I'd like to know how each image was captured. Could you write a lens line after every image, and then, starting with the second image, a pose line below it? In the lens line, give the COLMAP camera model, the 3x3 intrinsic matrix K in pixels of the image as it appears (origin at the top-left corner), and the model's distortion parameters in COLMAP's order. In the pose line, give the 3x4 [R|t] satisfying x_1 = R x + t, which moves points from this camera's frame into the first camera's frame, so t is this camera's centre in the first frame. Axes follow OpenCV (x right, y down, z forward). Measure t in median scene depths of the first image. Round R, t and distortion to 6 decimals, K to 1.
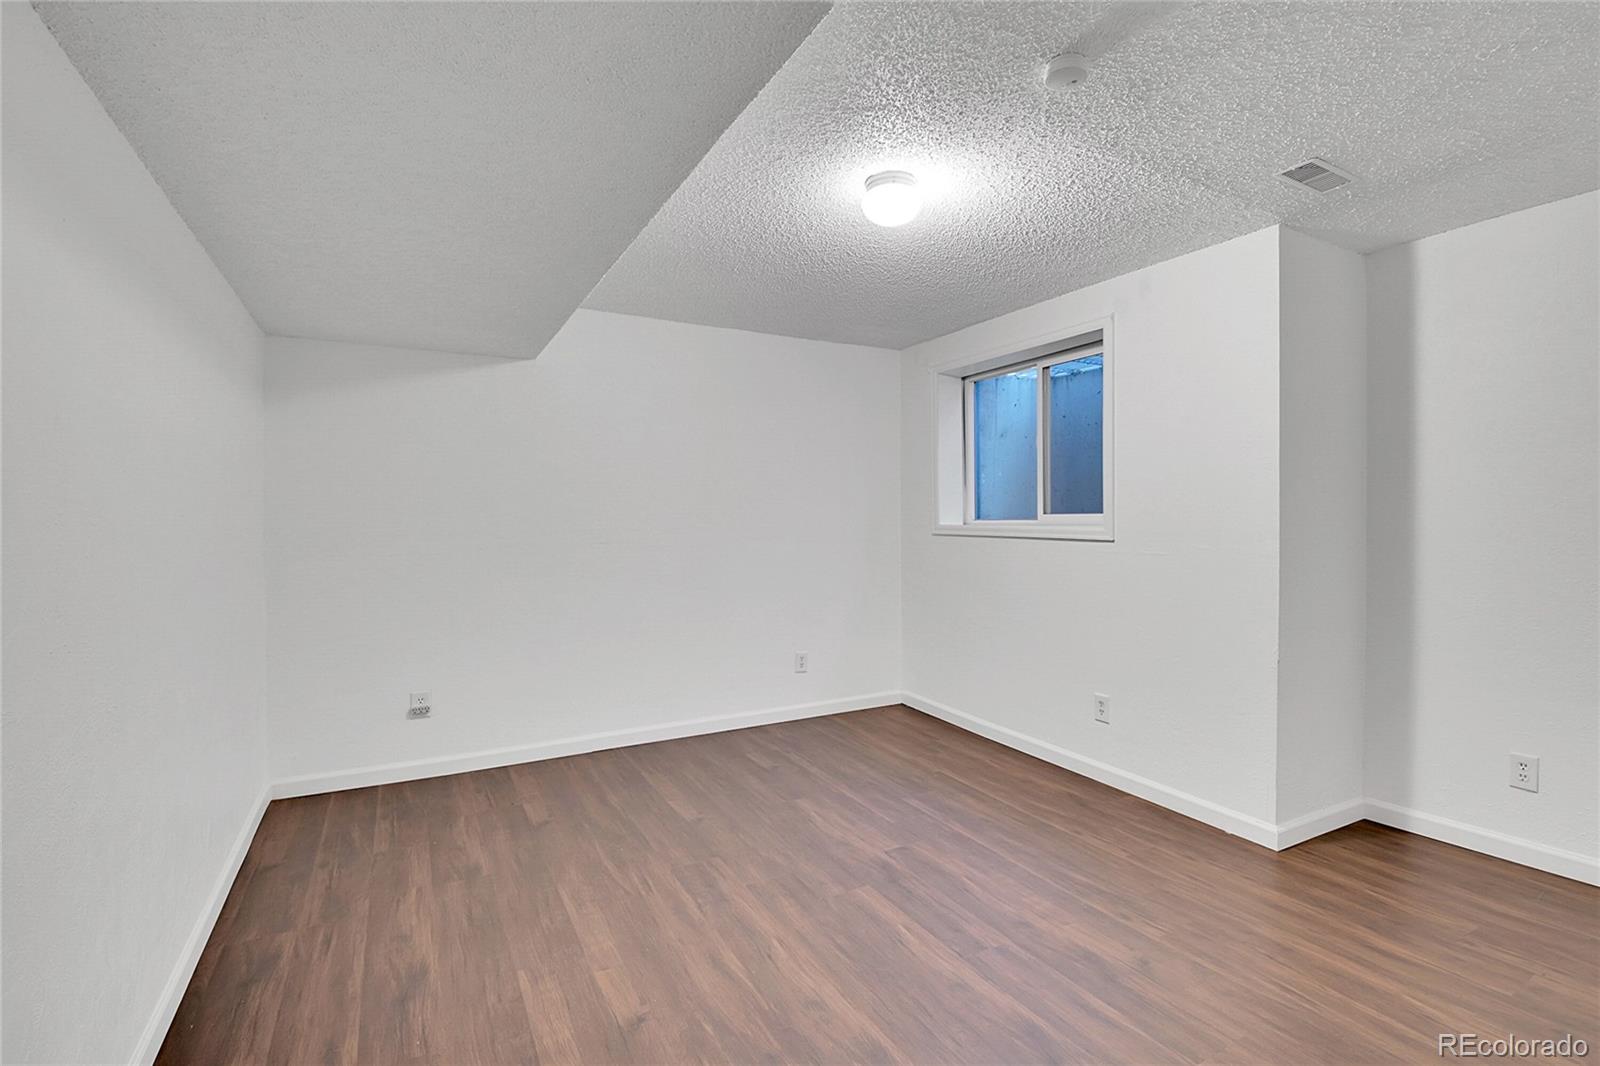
lens RADIAL K [[726.4, 0, 816.7], [0, 726.4, 530.0], [0, 0, 1]] dist [0.034345, -0.029274]
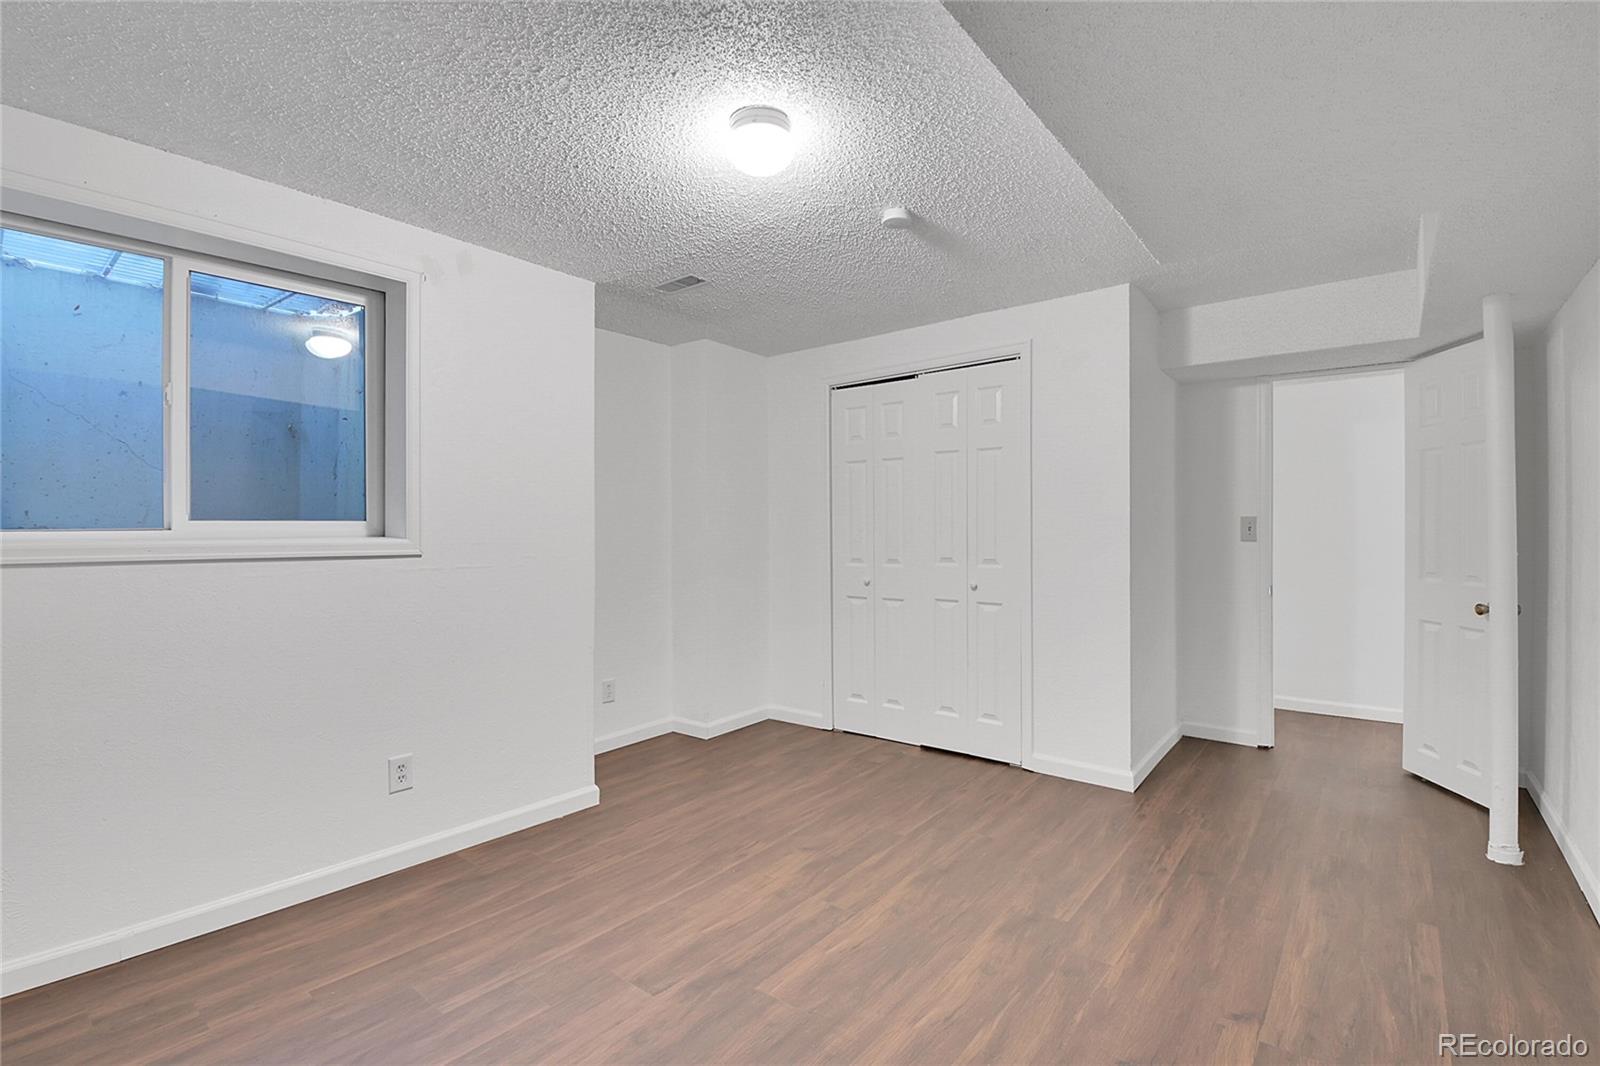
lens RADIAL K [[726.4, 0, 816.7], [0, 726.4, 530.0], [0, 0, 1]] dist [0.034345, -0.029274]
pose [[-0.376750, 0.005120, 0.926301, -0.666721], [0.015416, 0.999881, 0.000743, -0.010824], [-0.926187, 0.014560, -0.376784, 1.181006]]
